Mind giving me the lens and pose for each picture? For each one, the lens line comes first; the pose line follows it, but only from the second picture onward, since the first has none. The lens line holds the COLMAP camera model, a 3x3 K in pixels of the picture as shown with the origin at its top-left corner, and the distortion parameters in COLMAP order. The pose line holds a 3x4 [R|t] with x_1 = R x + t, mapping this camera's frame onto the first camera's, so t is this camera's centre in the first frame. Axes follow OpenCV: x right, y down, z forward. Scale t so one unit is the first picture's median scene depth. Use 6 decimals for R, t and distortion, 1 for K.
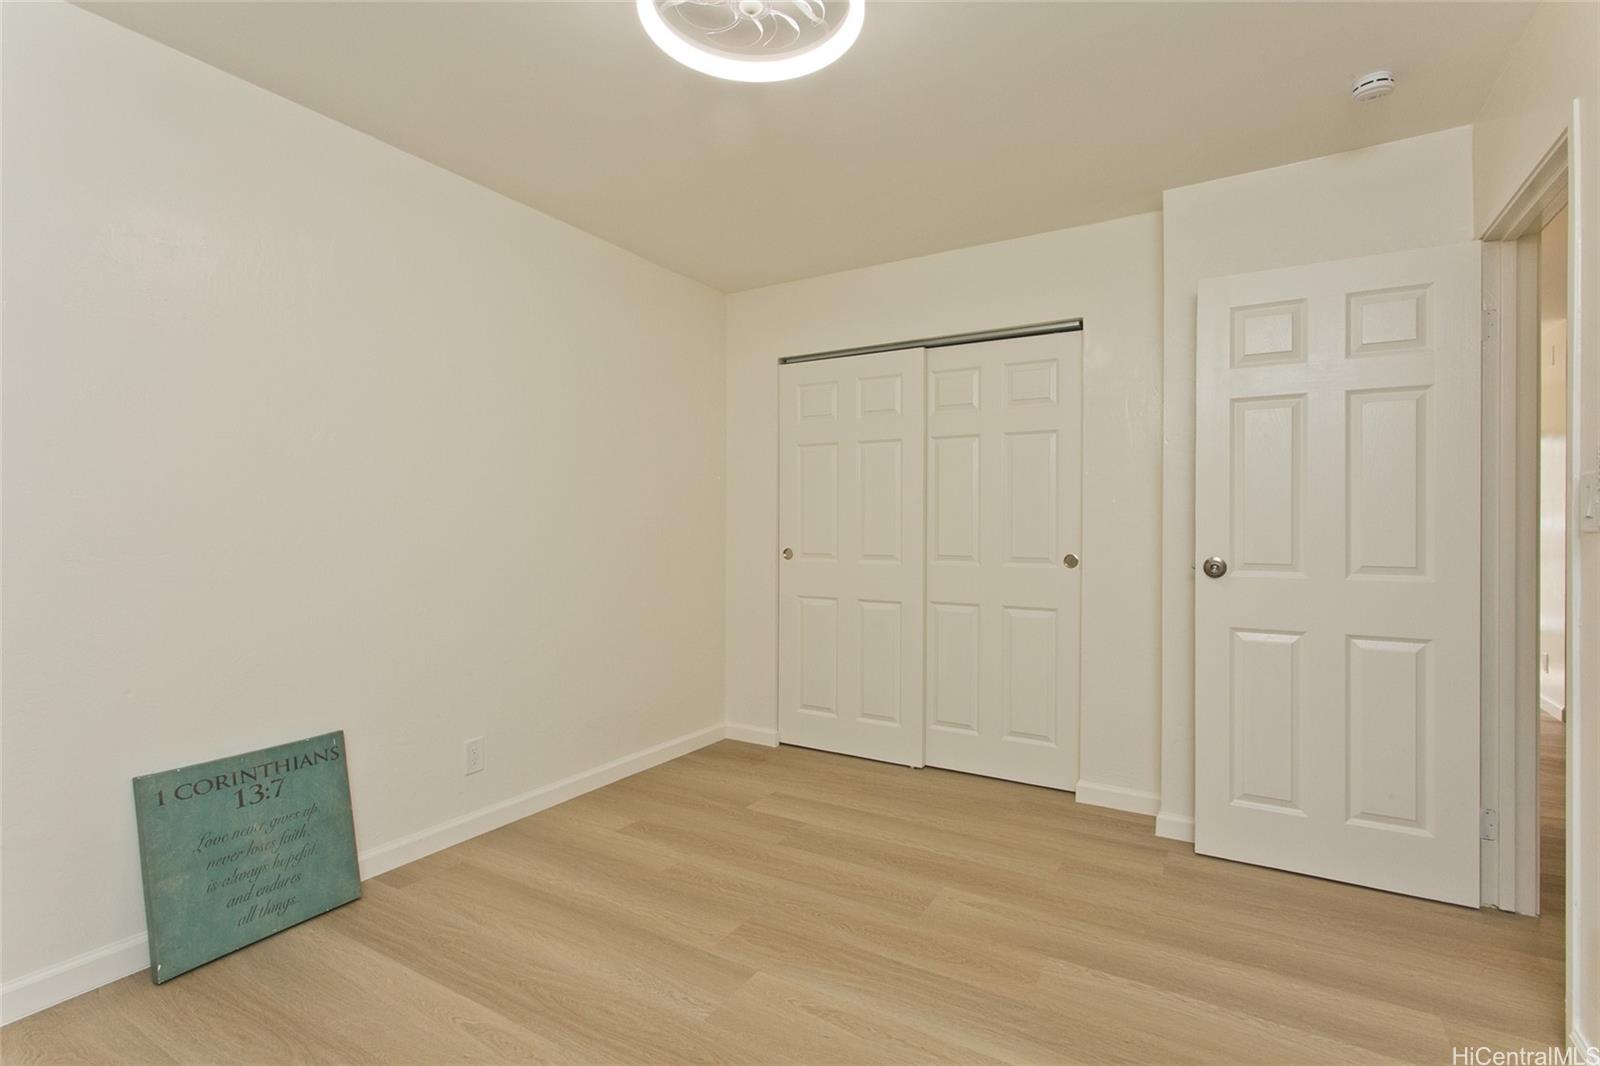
lens RADIAL K [[696.4, 0, 833.3], [0, 696.4, 535.5], [0, 0, 1]] dist [0.002927, 0.000271]
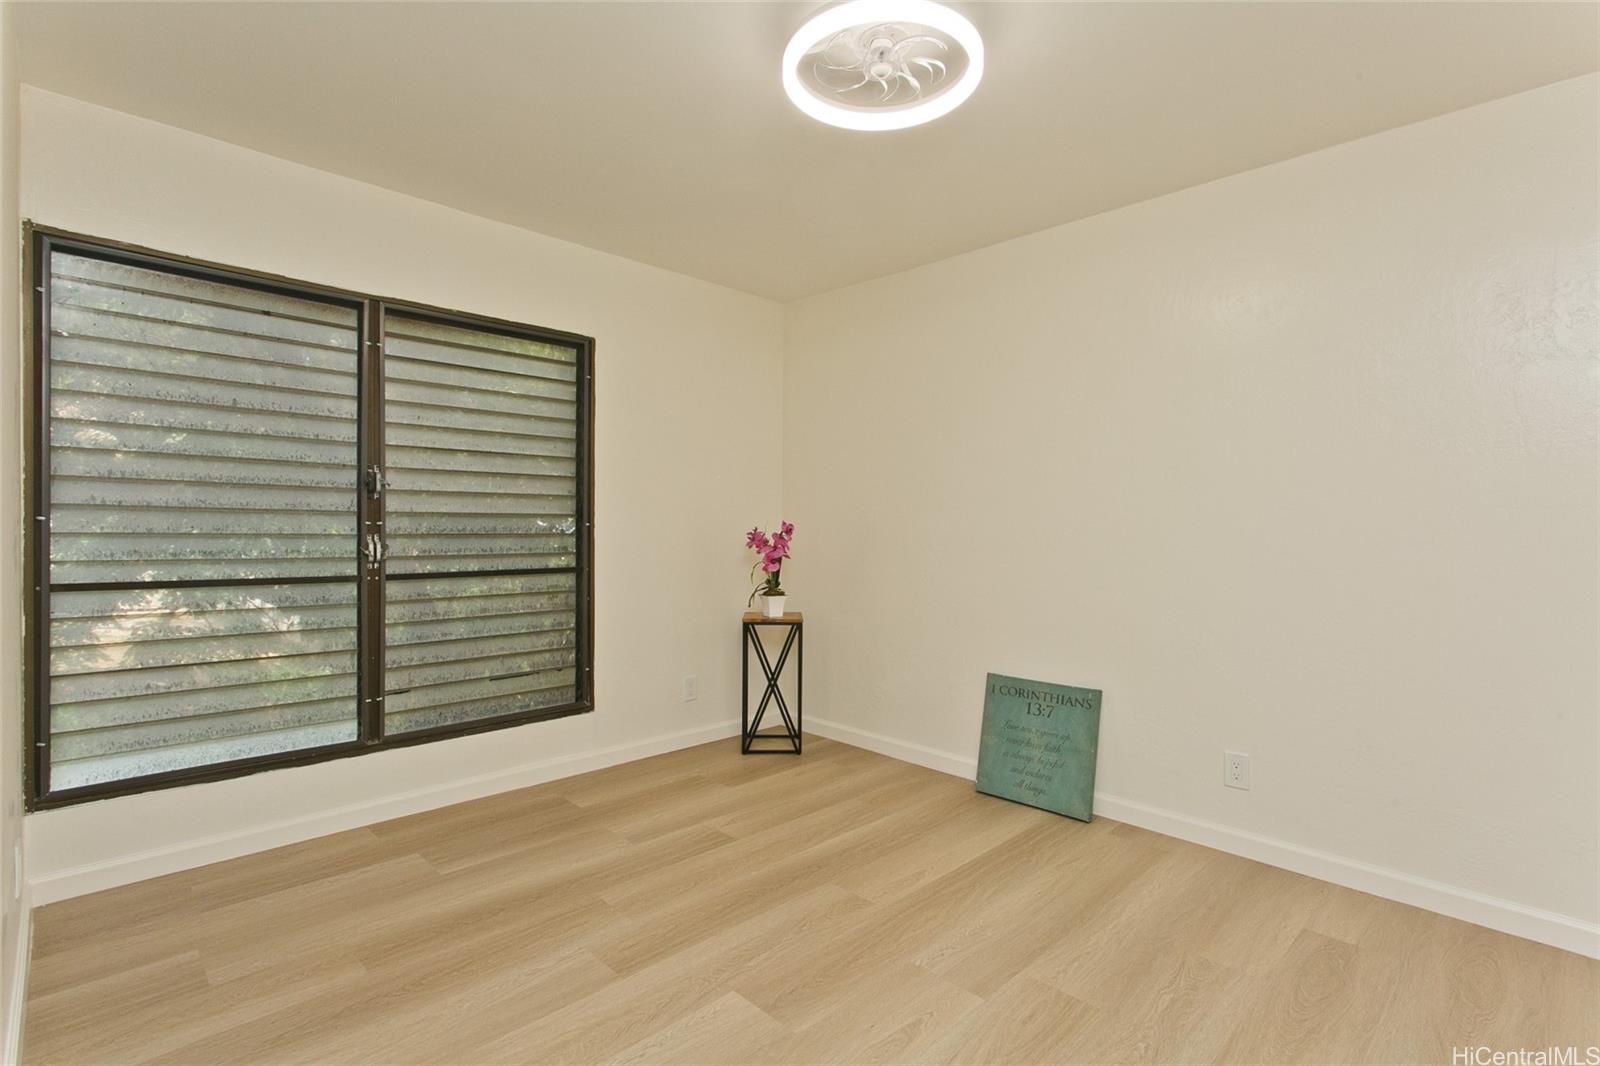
lens RADIAL K [[753.0, 0, 799.9], [0, 753.0, 526.2], [0, 0, 1]] dist [-0.001963, 0.001822]
pose [[-0.227980, 0.003825, -0.973658, 0.845984], [-0.018422, 0.999796, 0.008241, -0.022604], [0.973492, 0.019815, -0.227863, 0.870077]]
